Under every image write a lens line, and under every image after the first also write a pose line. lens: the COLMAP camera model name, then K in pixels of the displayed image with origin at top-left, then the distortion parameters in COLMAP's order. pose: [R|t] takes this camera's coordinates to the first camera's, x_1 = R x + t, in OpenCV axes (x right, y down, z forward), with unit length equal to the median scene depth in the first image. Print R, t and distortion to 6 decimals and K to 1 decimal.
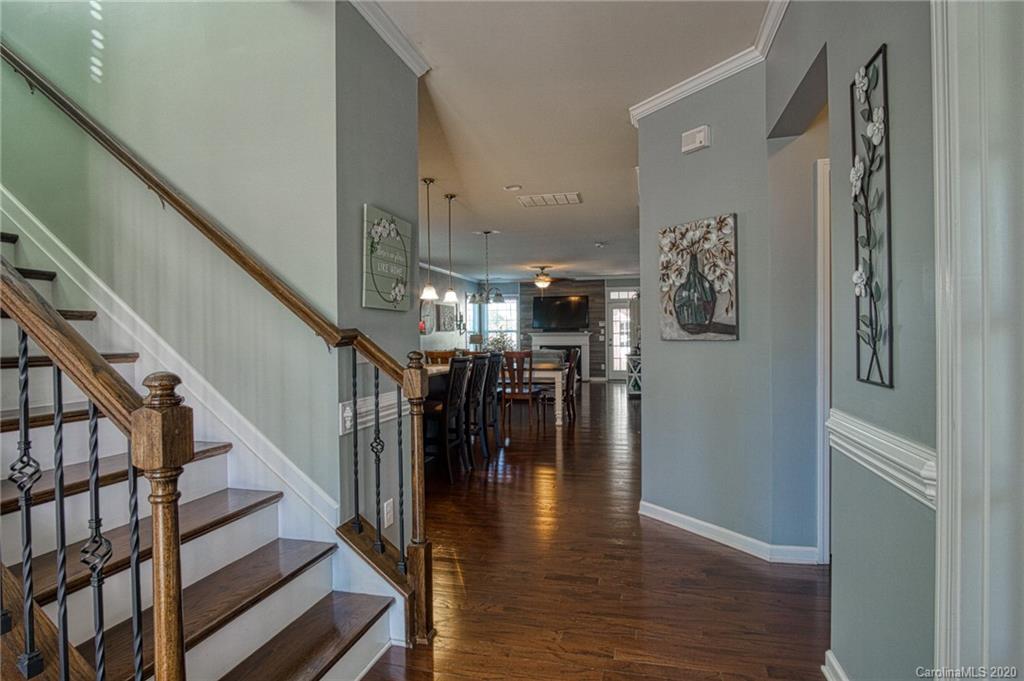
lens RADIAL K [[546.8, 0, 512.0], [0, 546.8, 339.5], [0, 0, 1]] dist [-0.029991, 0.008956]
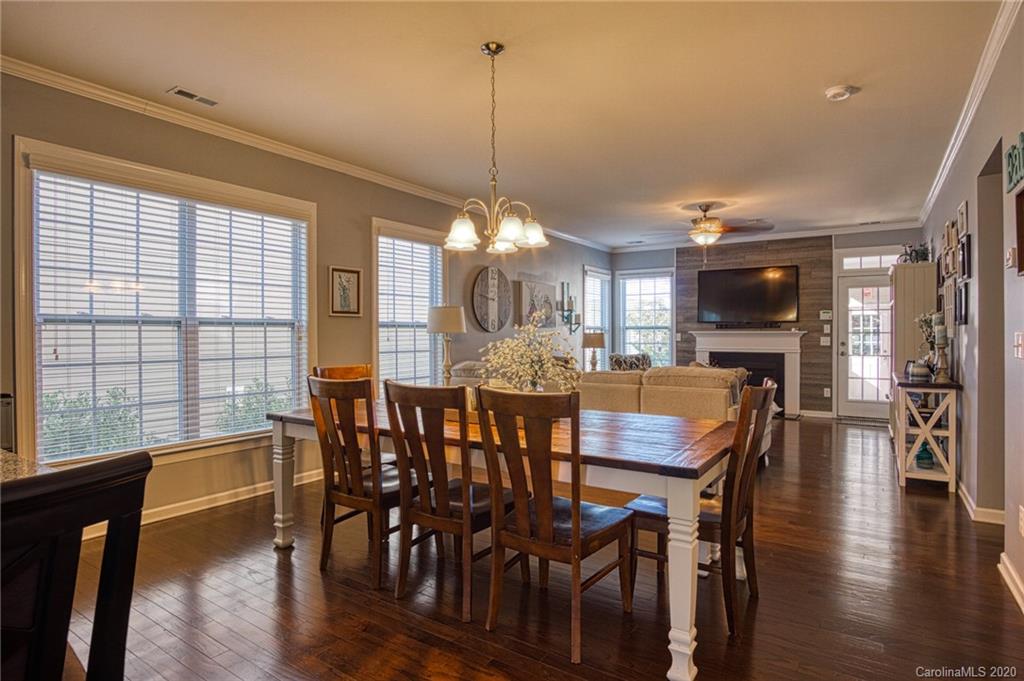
lens RADIAL K [[546.8, 0, 514.3], [0, 546.8, 339.2], [0, 0, 1]] dist [-0.029991, 0.008956]
pose [[0.943603, 0.011036, -0.330897, 0.048124], [-0.010803, 0.999938, 0.002544, -0.002206], [0.330904, 0.001174, 0.943664, 0.373794]]
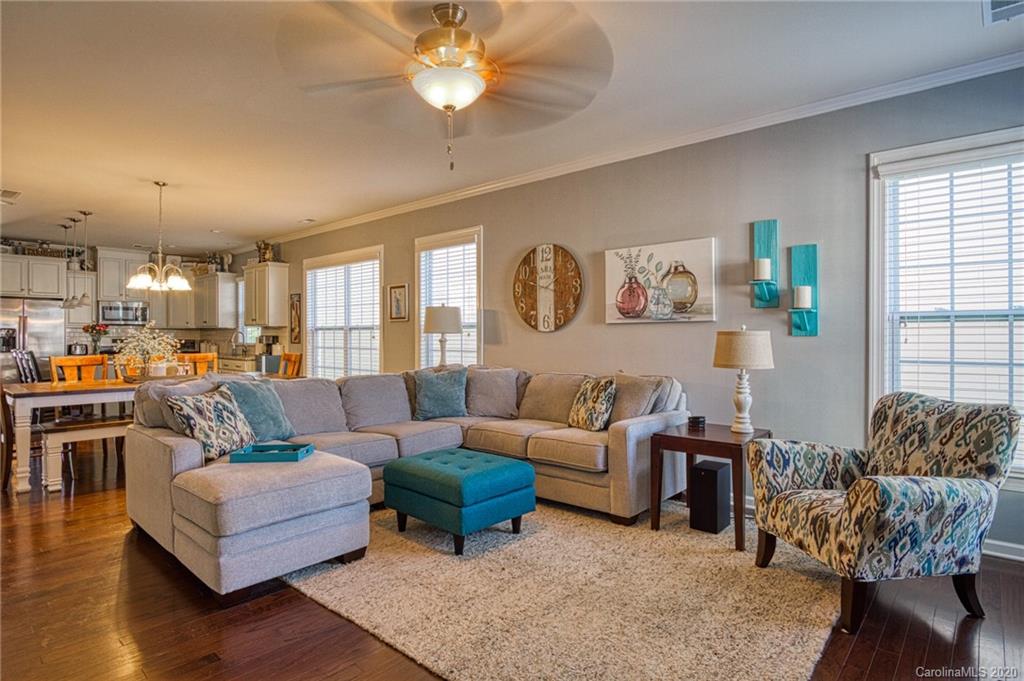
lens RADIAL K [[546.8, 0, 510.6], [0, 546.8, 336.4], [0, 0, 1]] dist [-0.029991, 0.008956]
pose [[-0.451330, 0.016402, -0.892206, 0.197431], [-0.000484, 0.999826, 0.018626, -0.010337], [0.892357, 0.008838, -0.451244, 0.945188]]
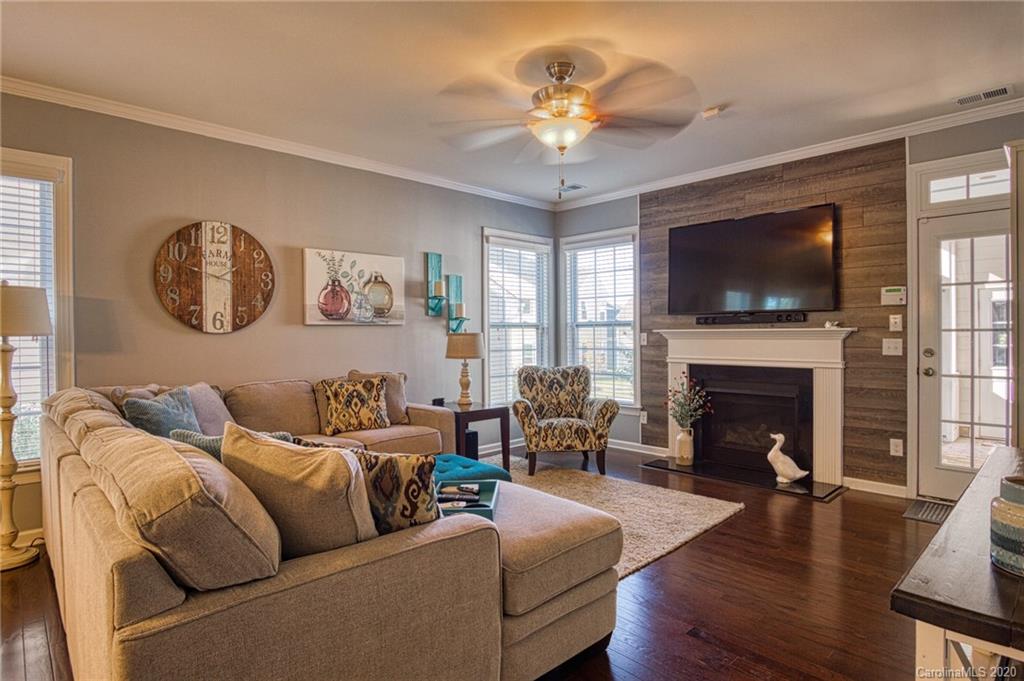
lens RADIAL K [[546.8, 0, 514.2], [0, 546.8, 339.1], [0, 0, 1]] dist [-0.029991, 0.008956]
pose [[0.850345, 0.008255, -0.526161, 0.144520], [-0.006638, 0.999966, 0.004961, -0.006300], [0.526184, -0.000725, 0.850370, 0.655762]]
